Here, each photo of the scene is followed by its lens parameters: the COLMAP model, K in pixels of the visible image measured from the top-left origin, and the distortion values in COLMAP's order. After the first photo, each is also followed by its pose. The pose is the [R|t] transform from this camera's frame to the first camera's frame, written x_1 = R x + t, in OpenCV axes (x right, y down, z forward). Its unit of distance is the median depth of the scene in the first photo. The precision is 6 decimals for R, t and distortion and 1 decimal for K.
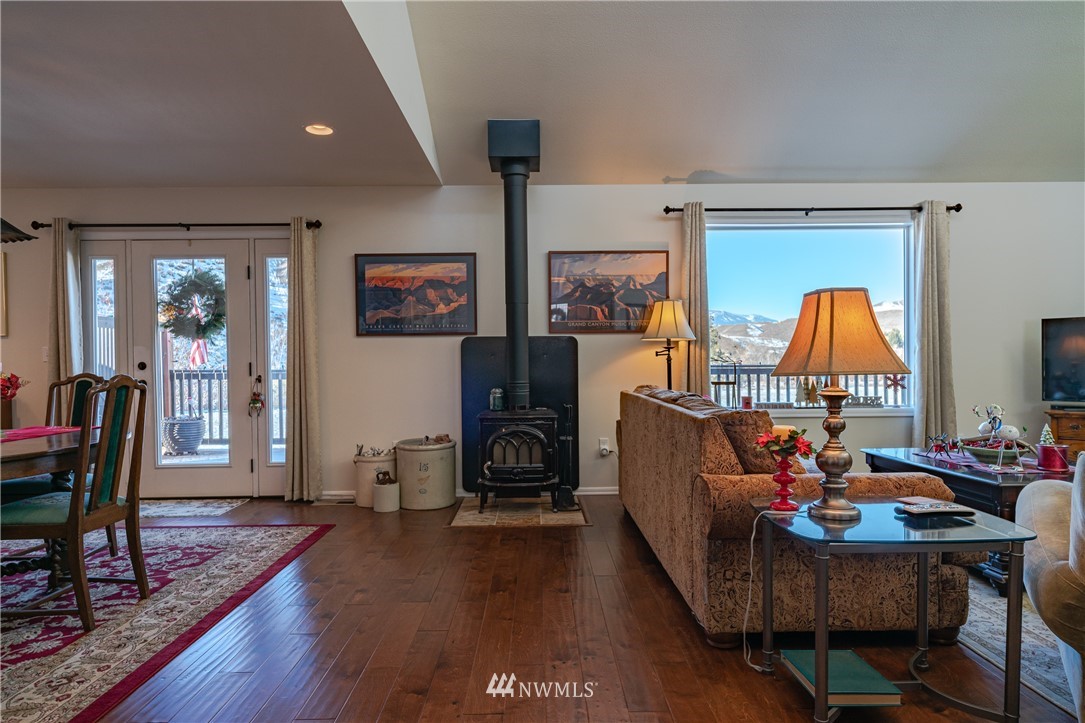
lens RADIAL K [[632.3, 0, 545.8], [0, 632.3, 366.4], [0, 0, 1]] dist [0.006738, -0.001382]
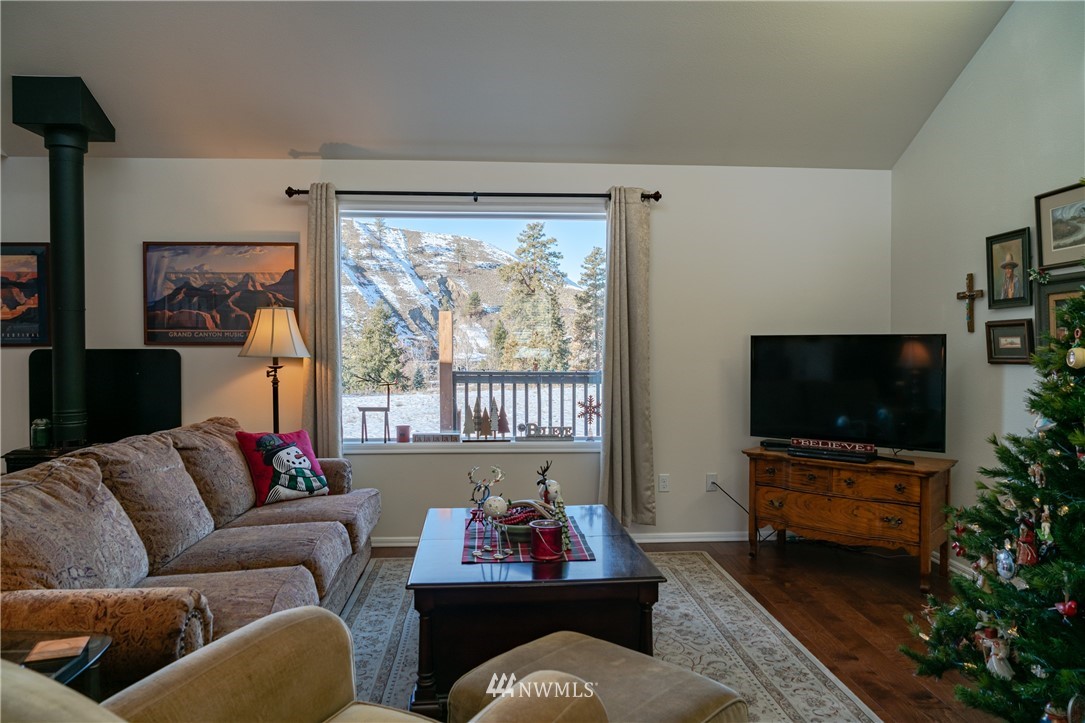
lens RADIAL K [[716.5, 0, 551.4], [0, 716.5, 355.3], [0, 0, 1]] dist [-0.033472, 0.012779]
pose [[0.999061, 0.010115, 0.042130, 0.480147], [-0.010578, 0.999886, 0.010784, -0.055209], [-0.042016, -0.011219, 0.999054, 0.090928]]
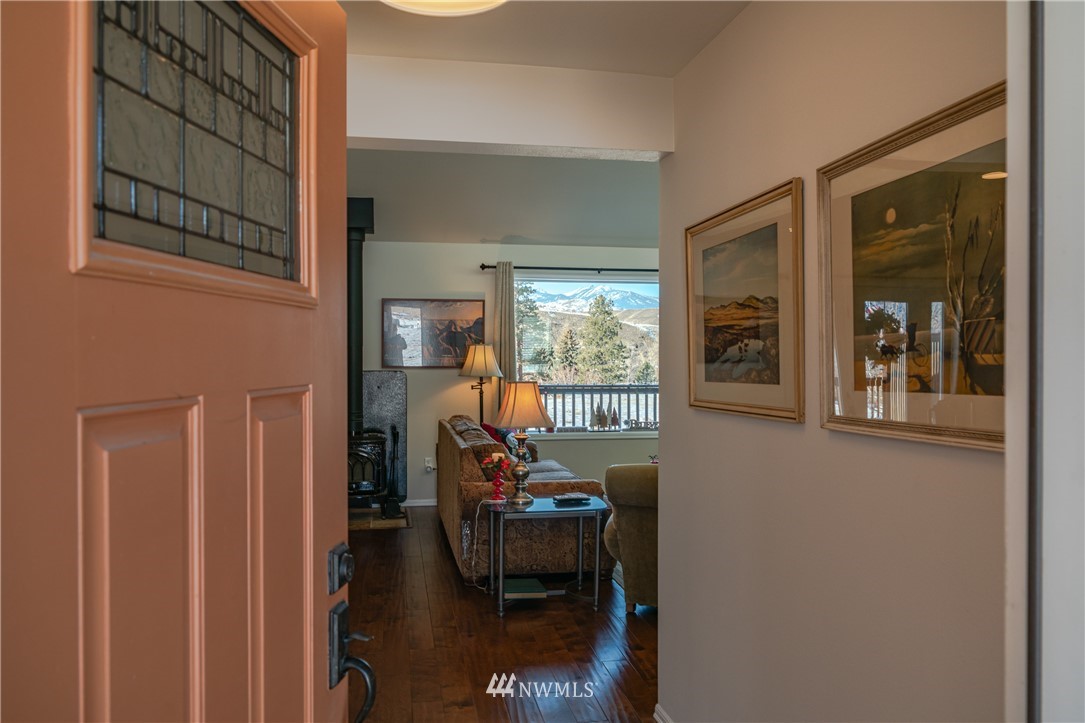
lens RADIAL K [[837.8, 0, 534.8], [0, 837.8, 359.1], [0, 0, 1]] dist [0.005649, 0.000863]
pose [[0.988012, 0.009648, 0.154076, 0.045897], [-0.010005, 0.999949, 0.001542, -0.075312], [-0.154053, -0.003065, 0.988058, -0.576572]]
